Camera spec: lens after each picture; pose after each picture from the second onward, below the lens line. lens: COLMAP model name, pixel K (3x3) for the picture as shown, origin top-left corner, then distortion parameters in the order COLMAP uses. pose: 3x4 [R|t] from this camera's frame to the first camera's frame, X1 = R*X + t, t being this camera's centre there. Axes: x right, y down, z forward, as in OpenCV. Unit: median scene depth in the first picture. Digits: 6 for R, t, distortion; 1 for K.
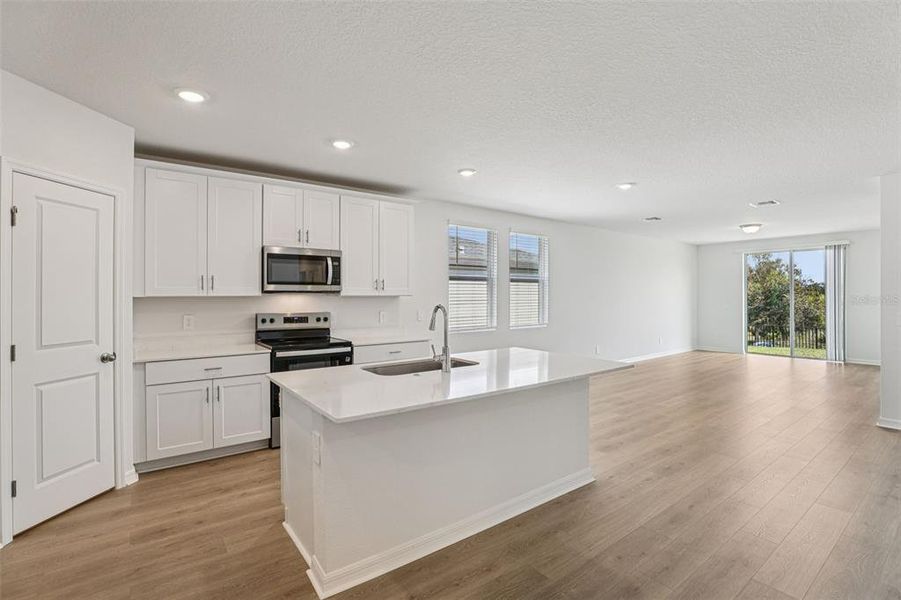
lens RADIAL K [[414.8, 0, 450.5], [0, 414.8, 296.9], [0, 0, 1]] dist [-0.030257, 0.000265]
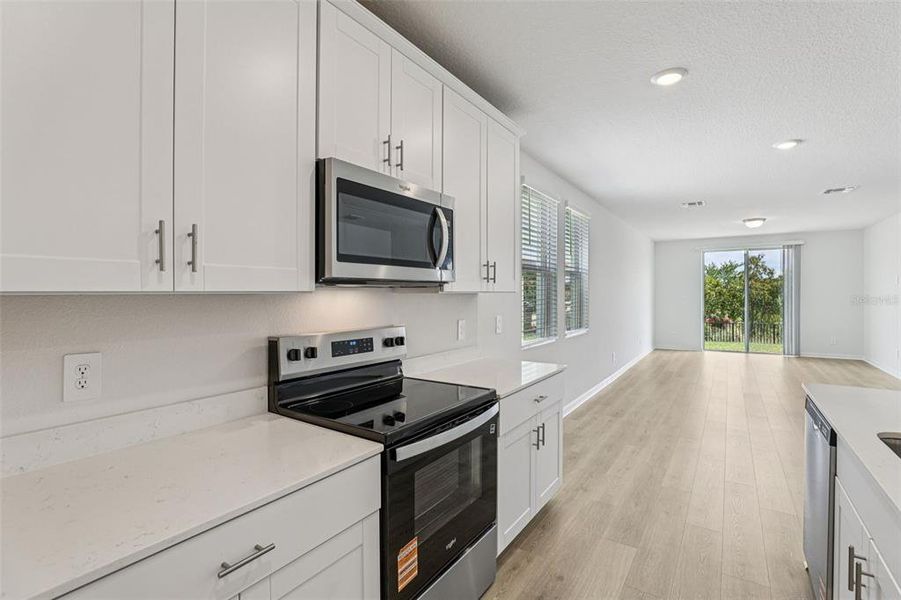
lens RADIAL K [[414.8, 0, 450.5], [0, 414.8, 296.9], [0, 0, 1]] dist [-0.030257, 0.000265]
pose [[0.947704, -0.003857, 0.319127, -0.427208], [0.002784, 0.999989, 0.003818, 0.000910], [-0.319138, -0.002729, 0.947704, 0.560758]]
